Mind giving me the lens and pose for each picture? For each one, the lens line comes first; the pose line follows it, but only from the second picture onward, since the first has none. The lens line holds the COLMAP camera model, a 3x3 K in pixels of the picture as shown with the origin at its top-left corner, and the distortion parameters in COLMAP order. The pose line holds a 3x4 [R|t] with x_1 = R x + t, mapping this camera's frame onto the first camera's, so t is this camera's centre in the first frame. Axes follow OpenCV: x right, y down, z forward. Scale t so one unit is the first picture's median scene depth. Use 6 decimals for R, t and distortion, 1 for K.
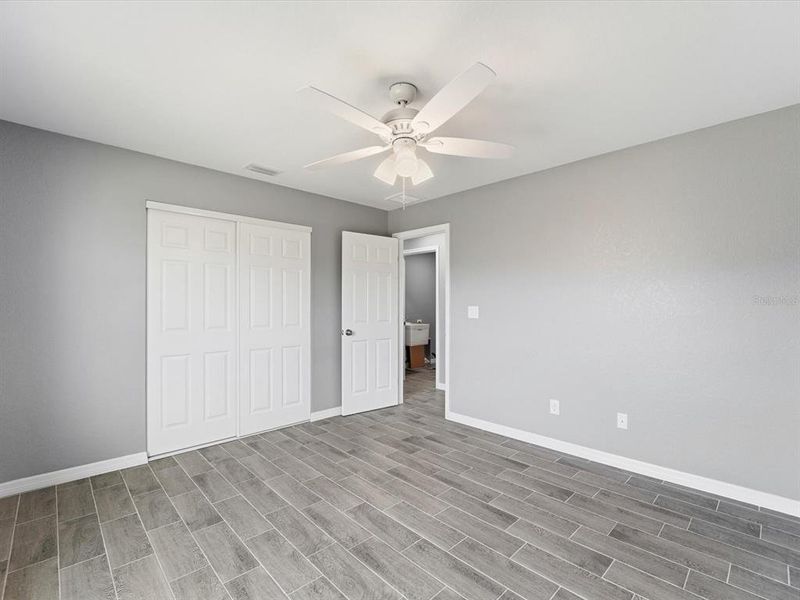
lens RADIAL K [[366.2, 0, 397.1], [0, 366.2, 300.5], [0, 0, 1]] dist [-0.018224, -0.000174]
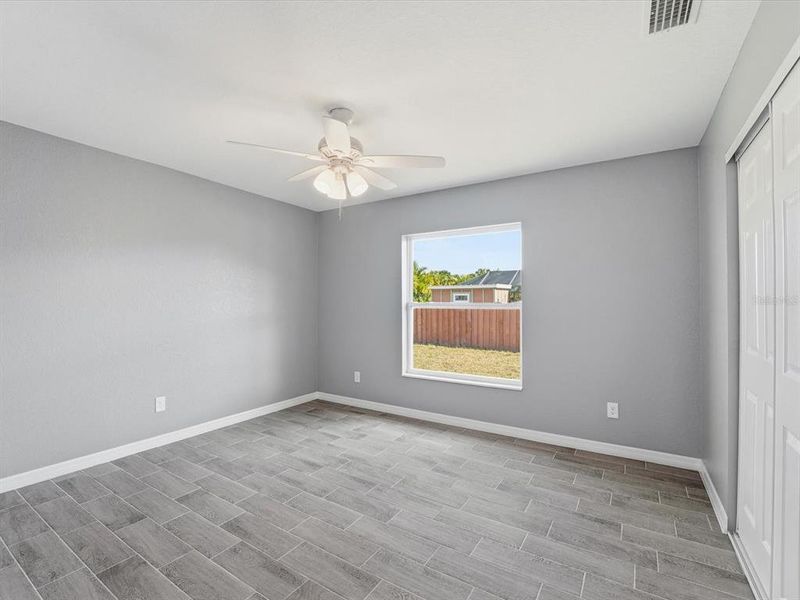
lens RADIAL K [[366.2, 0, 397.1], [0, 366.2, 300.5], [0, 0, 1]] dist [-0.018224, -0.000174]
pose [[-0.971319, -0.003589, -0.237752, 0.111241], [0.000230, 0.999871, -0.016033, 0.019727], [0.237779, -0.015628, -0.971194, 2.072348]]
